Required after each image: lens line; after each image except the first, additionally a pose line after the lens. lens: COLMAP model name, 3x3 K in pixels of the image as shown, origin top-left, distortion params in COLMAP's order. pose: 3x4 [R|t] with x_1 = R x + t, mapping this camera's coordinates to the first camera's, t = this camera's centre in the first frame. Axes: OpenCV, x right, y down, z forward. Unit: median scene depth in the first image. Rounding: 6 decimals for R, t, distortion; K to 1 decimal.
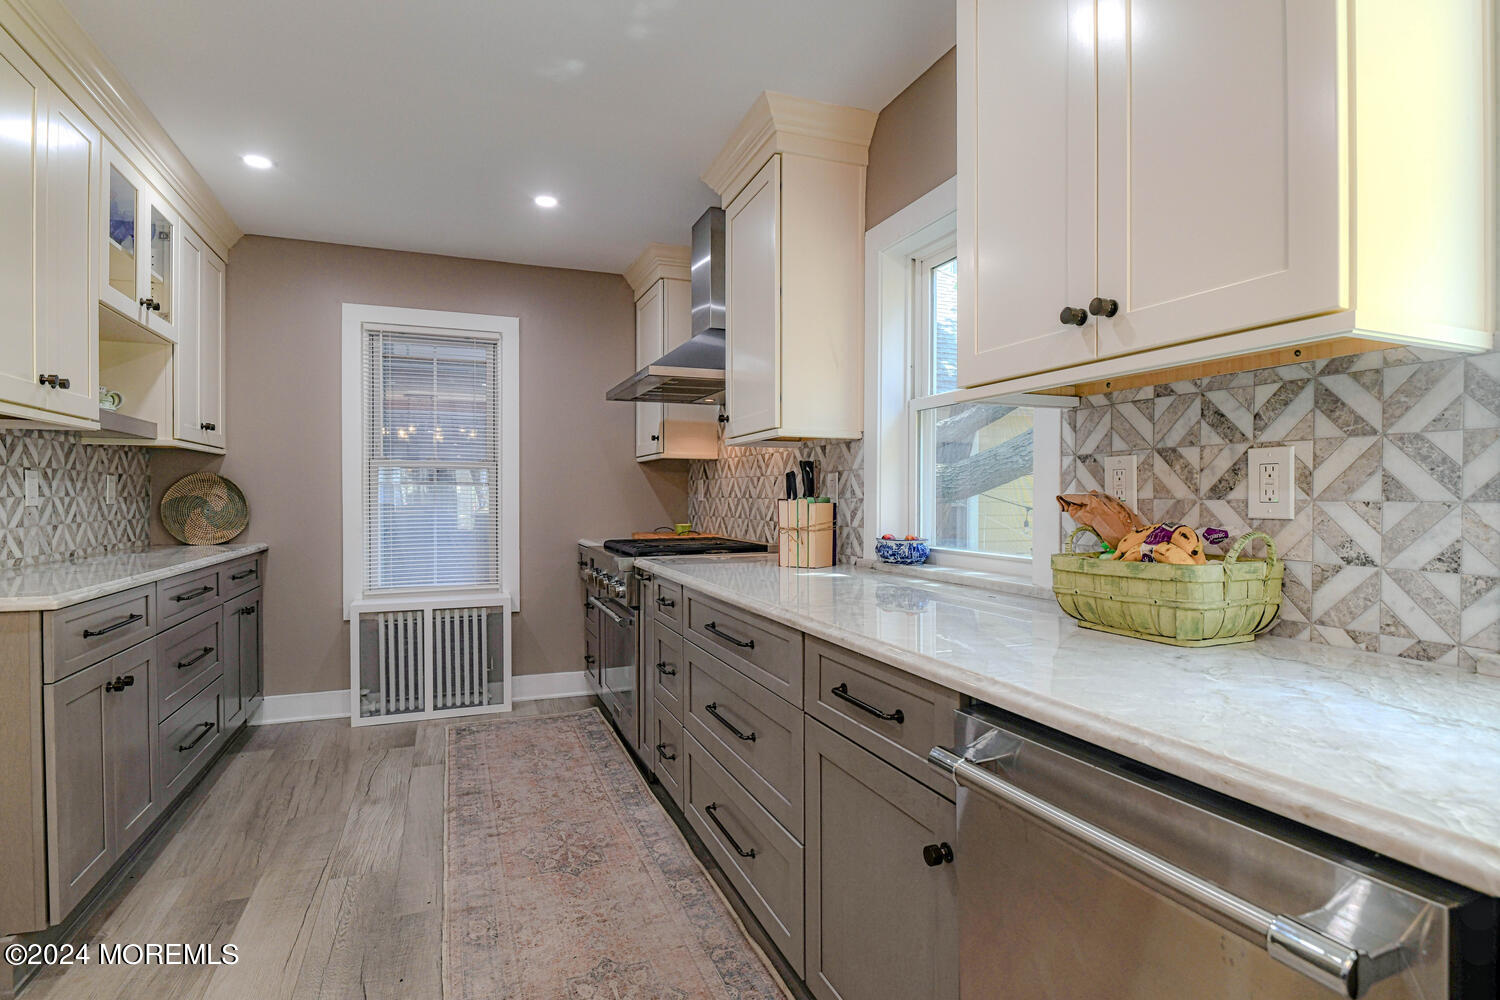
lens RADIAL K [[757.4, 0, 747.4], [0, 757.4, 502.9], [0, 0, 1]] dist [-0.018936, -0.000729]
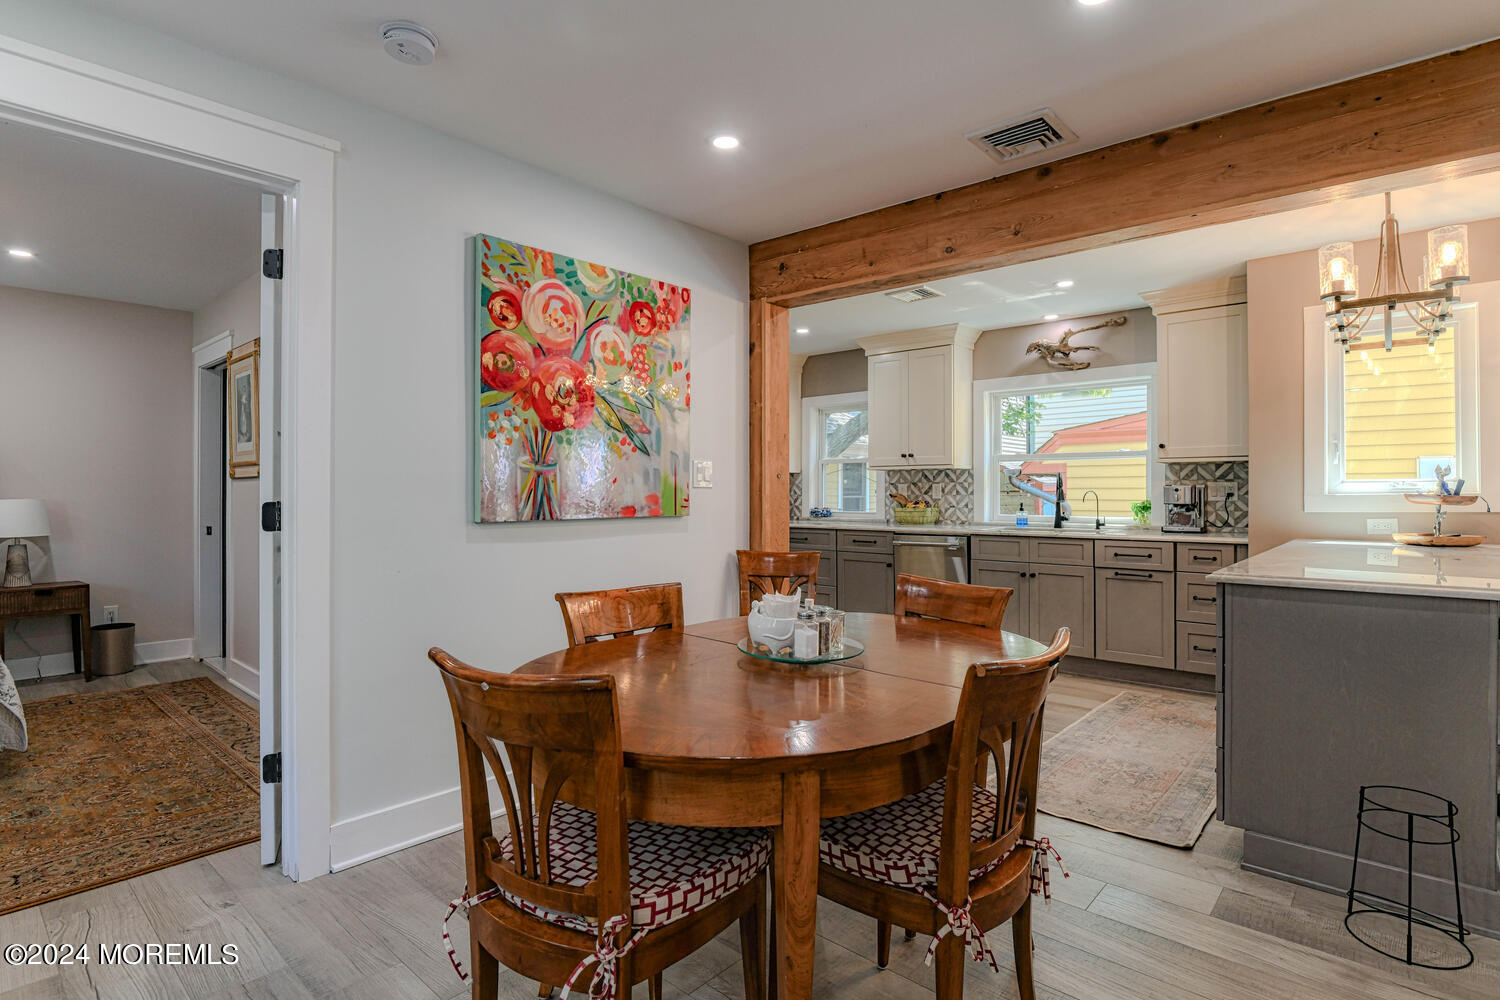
lens RADIAL K [[757.4, 0, 749.9], [0, 757.4, 494.9], [0, 0, 1]] dist [-0.018936, -0.000729]
pose [[0.887946, -0.004660, 0.459924, -2.490396], [0.006683, 0.999974, -0.002770, 0.001295], [-0.459899, 0.005534, 0.887954, -2.638385]]
